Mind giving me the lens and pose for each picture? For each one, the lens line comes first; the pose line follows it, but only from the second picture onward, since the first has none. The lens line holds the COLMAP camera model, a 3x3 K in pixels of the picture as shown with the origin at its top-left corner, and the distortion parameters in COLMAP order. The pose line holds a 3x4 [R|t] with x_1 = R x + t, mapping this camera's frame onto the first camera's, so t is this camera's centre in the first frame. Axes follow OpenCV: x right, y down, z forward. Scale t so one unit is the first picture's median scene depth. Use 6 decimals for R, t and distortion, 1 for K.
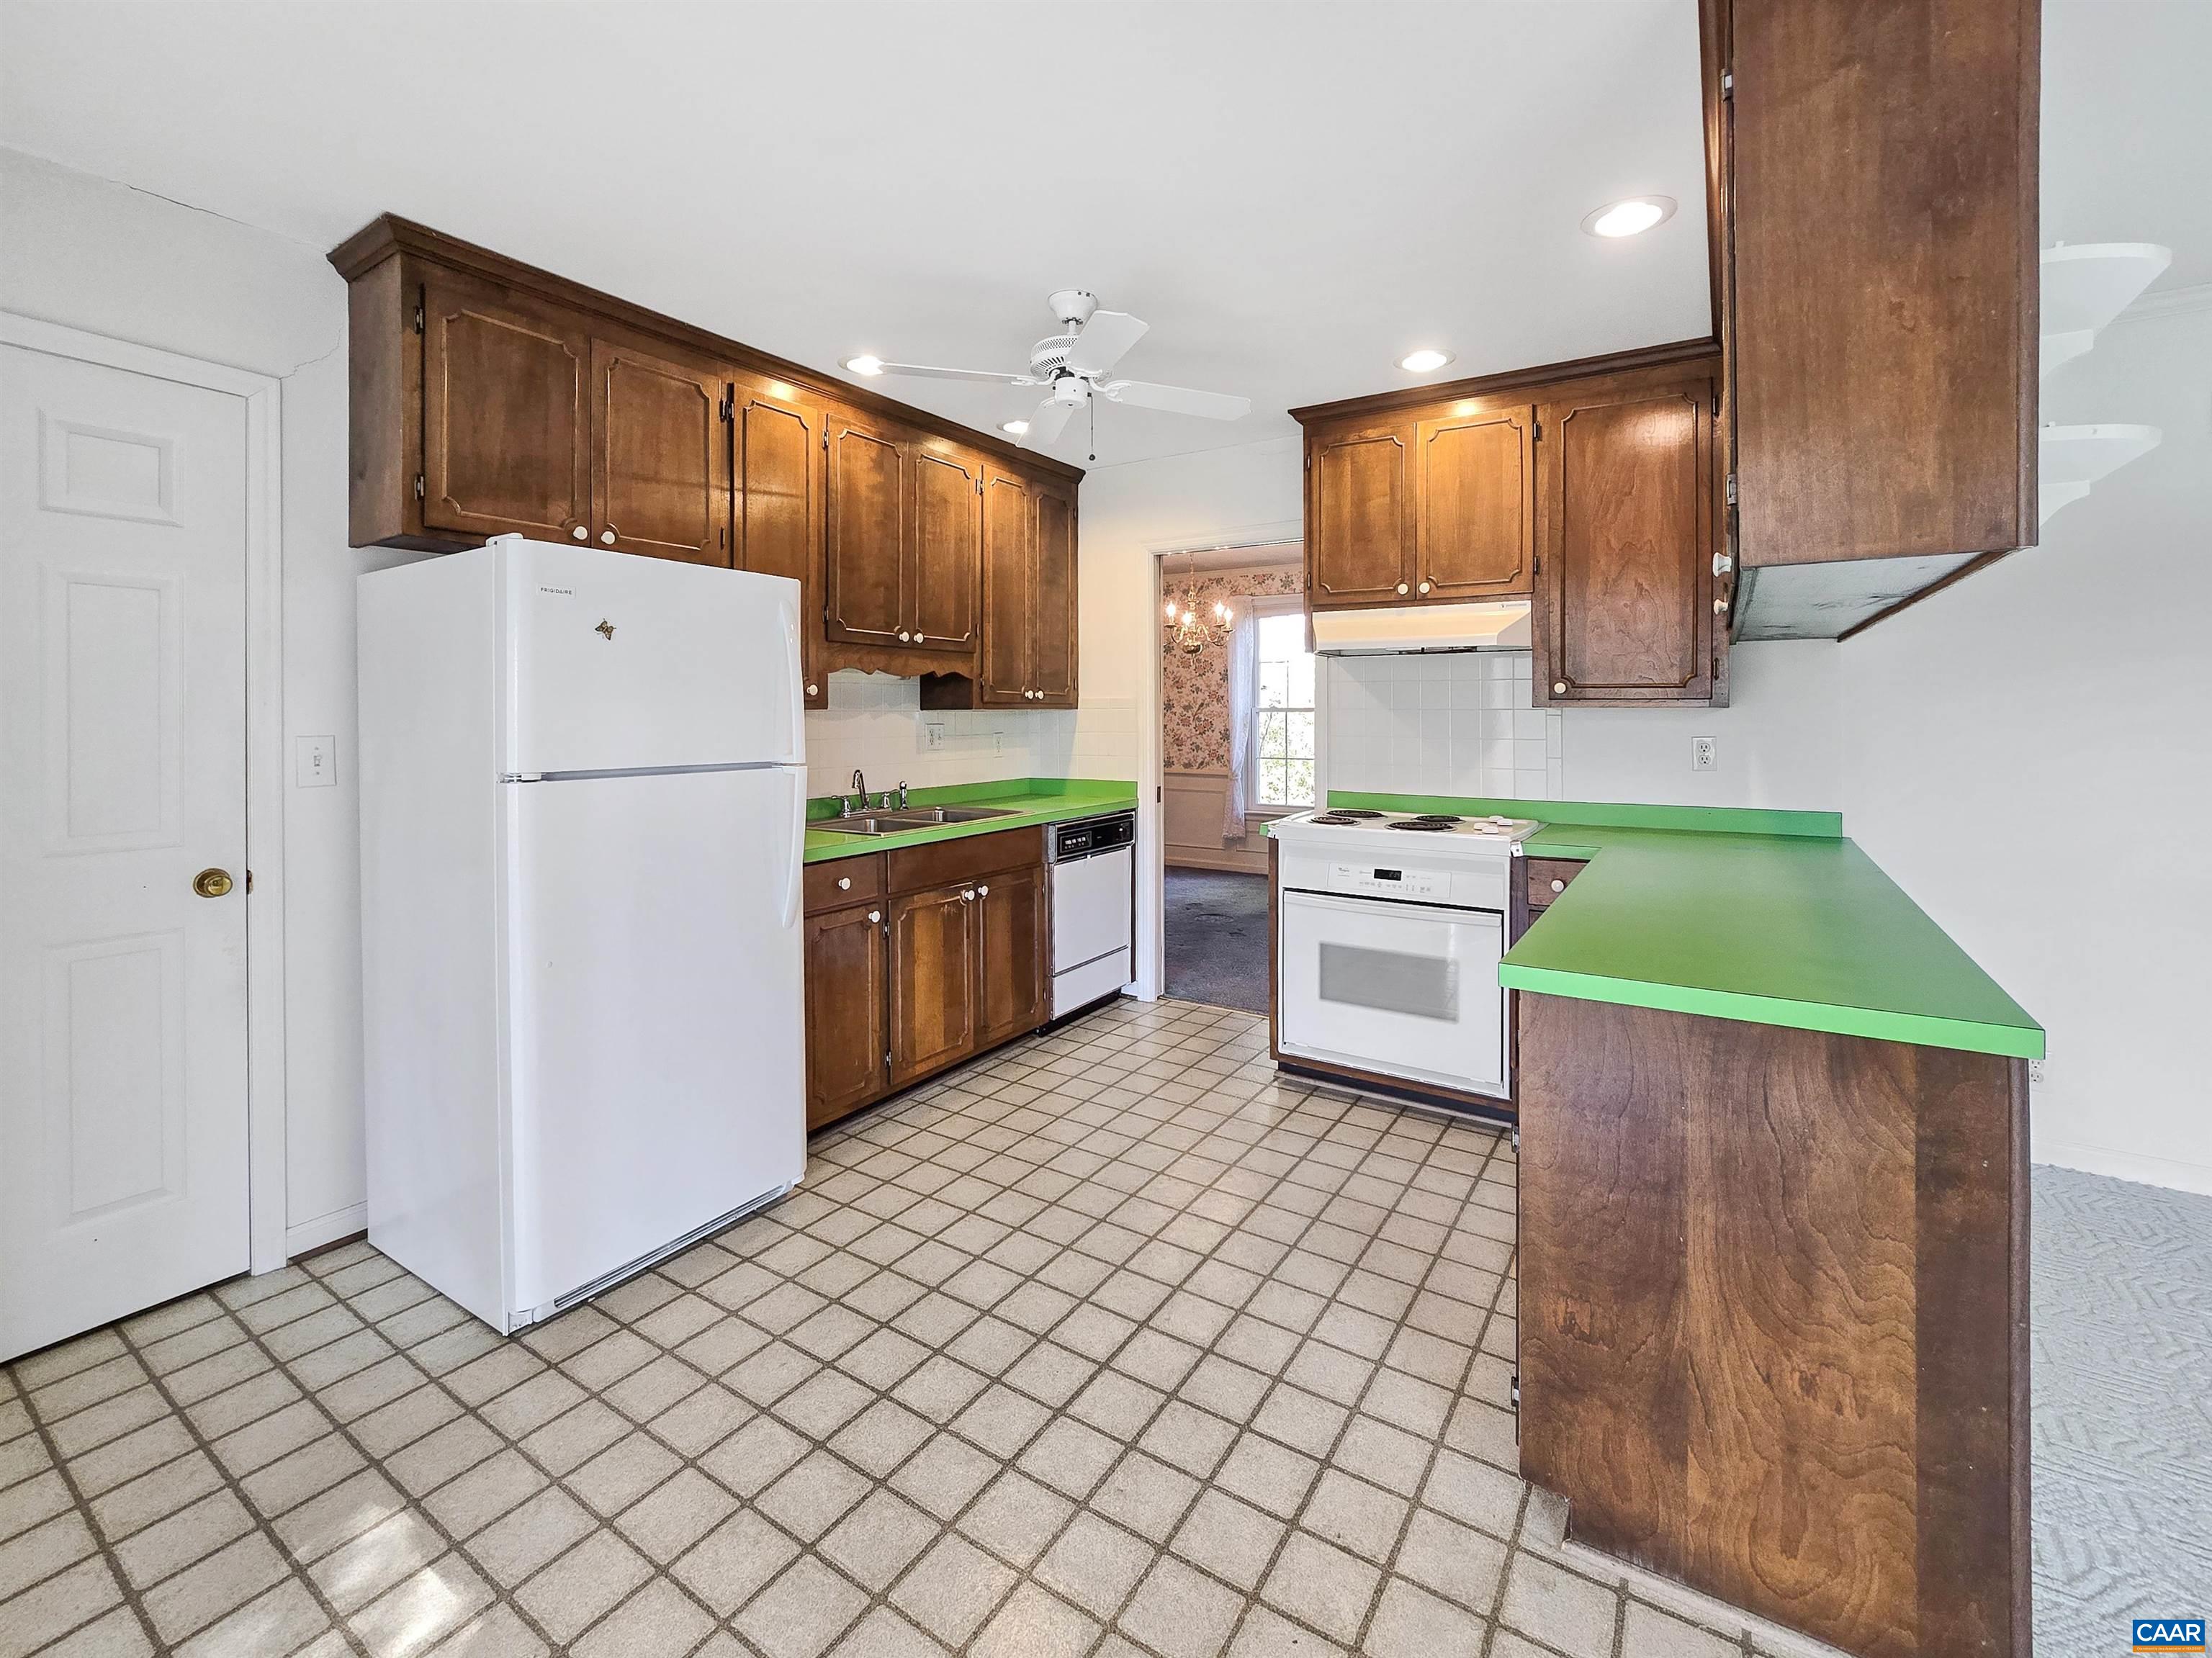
lens RADIAL K [[954.5, 0, 1103.0], [0, 954.5, 722.1], [0, 0, 1]] dist [-0.023073, 0.003407]
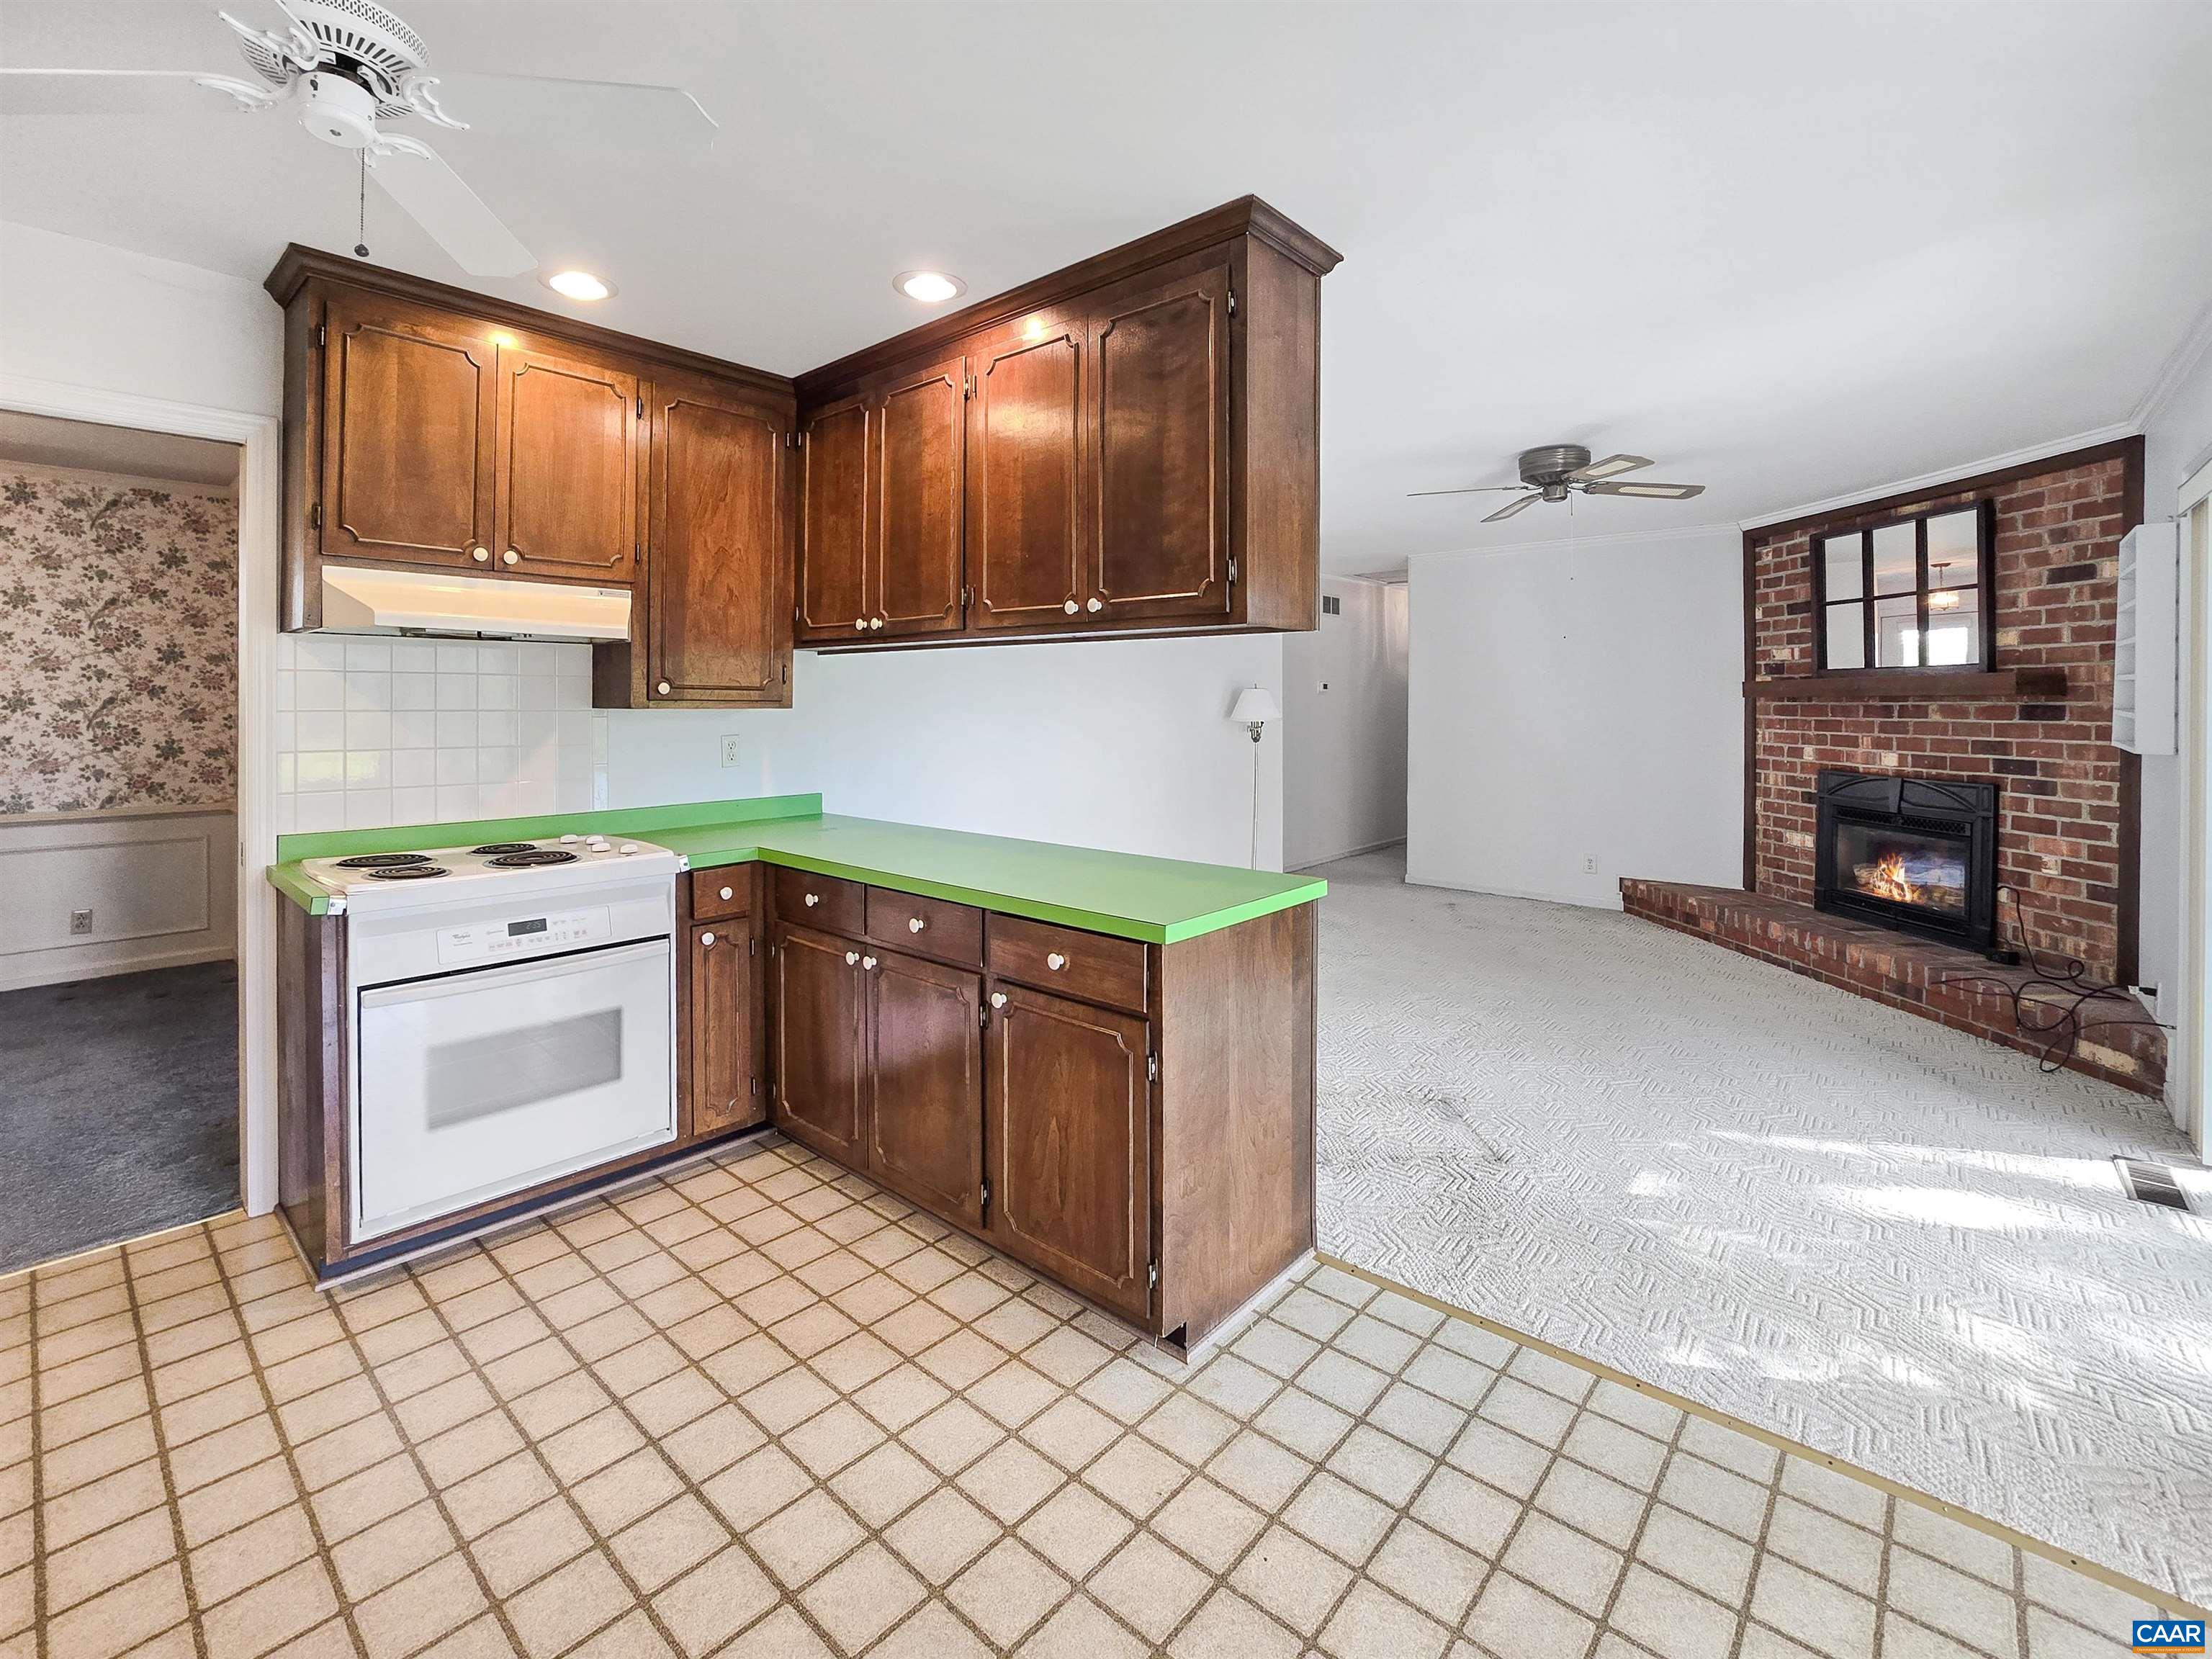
lens RADIAL K [[954.6, 0, 1120.3], [0, 954.6, 707.0], [0, 0, 1]] dist [-0.023073, 0.003407]
pose [[0.161762, -0.003510, 0.986824, -0.381774], [0.010374, 0.999944, 0.001856, -0.014574], [-0.986775, 0.009938, 0.161789, 0.406152]]
